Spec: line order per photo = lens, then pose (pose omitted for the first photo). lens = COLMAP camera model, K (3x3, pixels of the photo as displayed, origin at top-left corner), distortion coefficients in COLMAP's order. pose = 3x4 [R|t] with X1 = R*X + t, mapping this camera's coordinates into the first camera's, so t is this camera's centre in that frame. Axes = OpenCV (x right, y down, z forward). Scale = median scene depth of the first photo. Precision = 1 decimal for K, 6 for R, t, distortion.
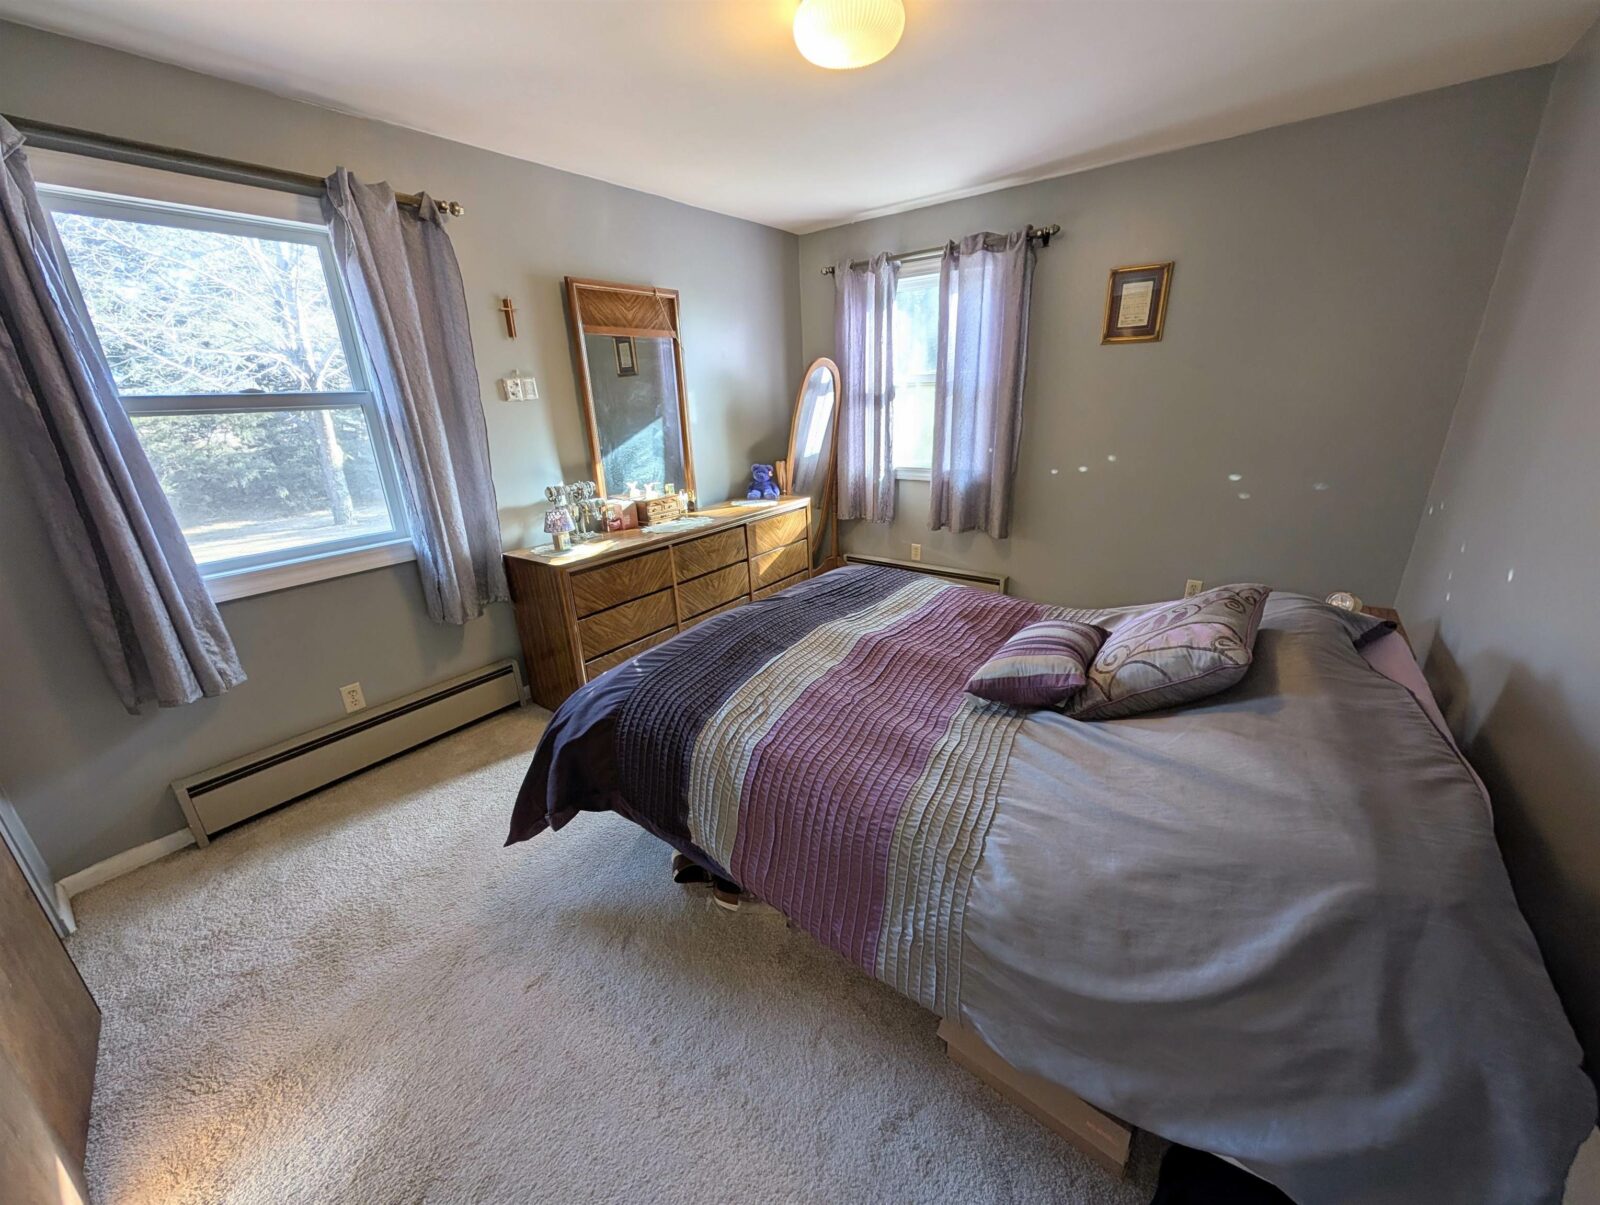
lens RADIAL K [[607.4, 0, 792.5], [0, 607.4, 603.0], [0, 0, 1]] dist [0.002090, 0.000301]
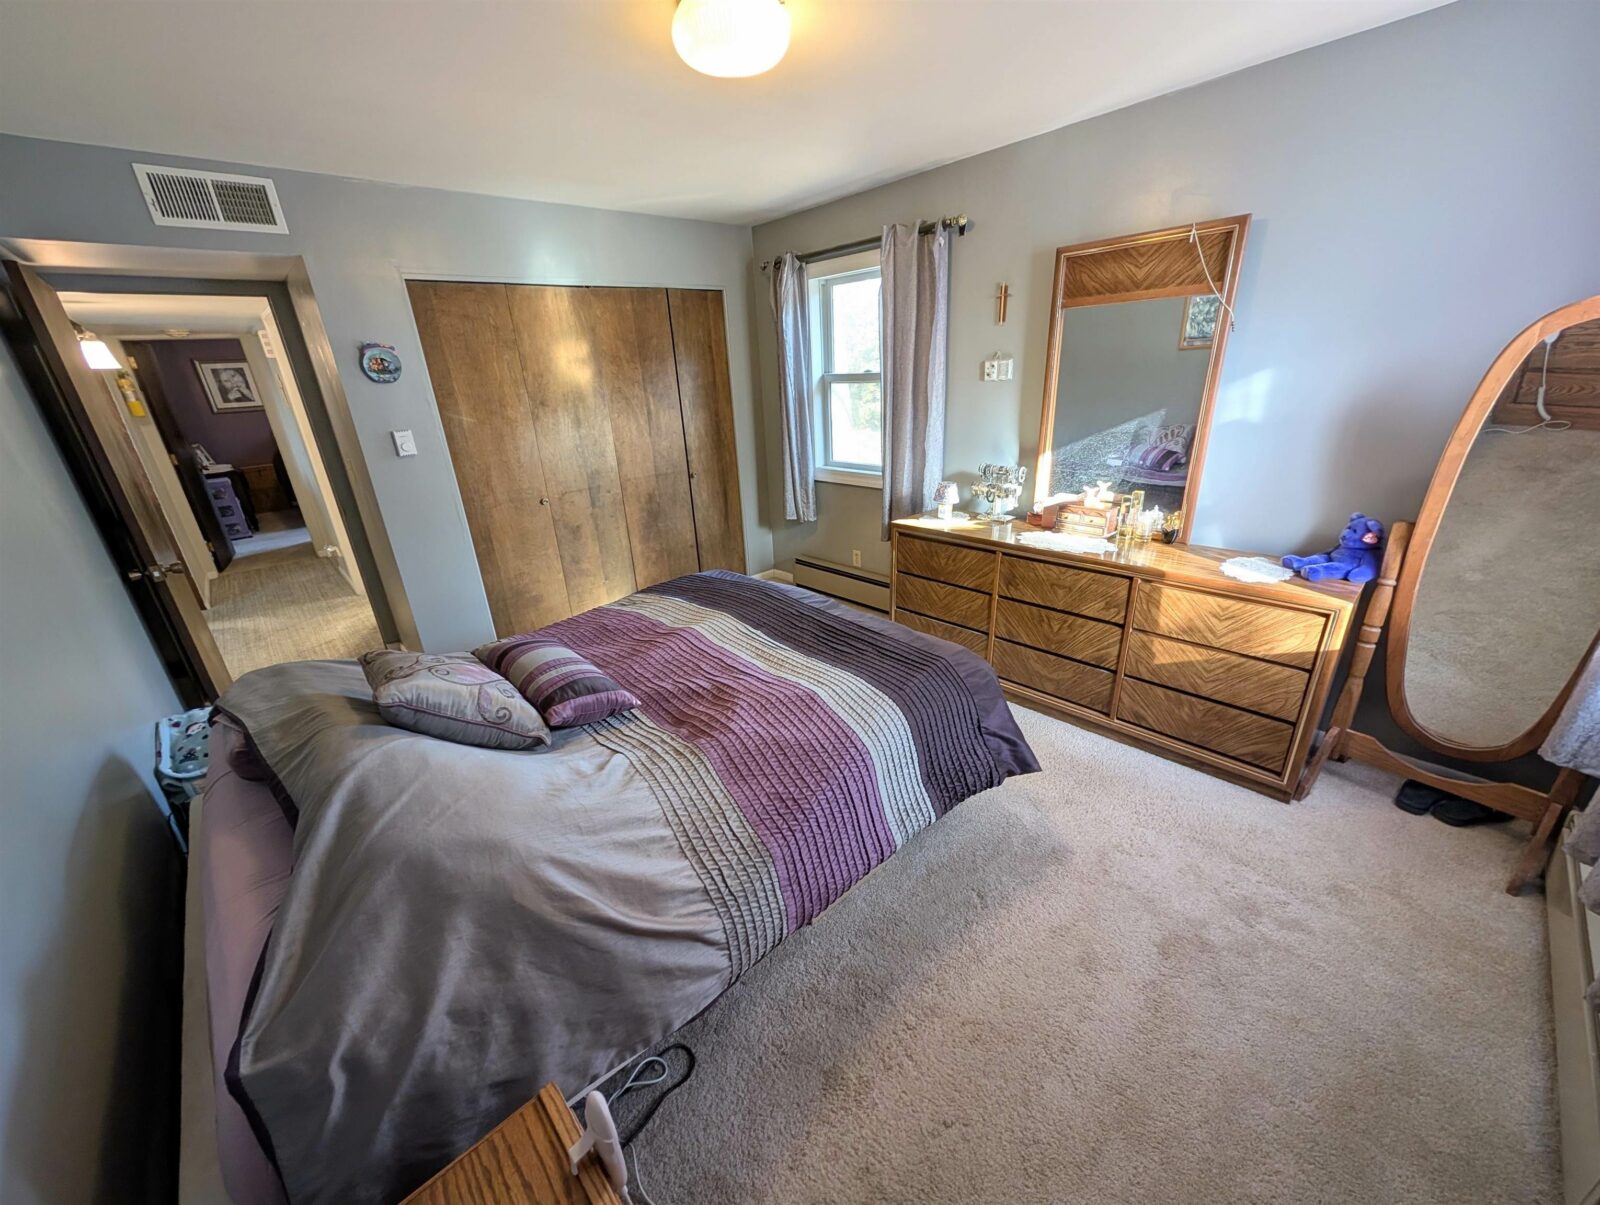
lens RADIAL K [[607.4, 0, 792.5], [0, 607.4, 603.0], [0, 0, 1]] dist [0.002090, 0.000301]
pose [[-0.174146, 0.402637, -0.898642, 0.751457], [-0.268682, 0.858531, 0.436732, -0.369328], [0.947356, 0.317504, -0.041329, 0.828405]]
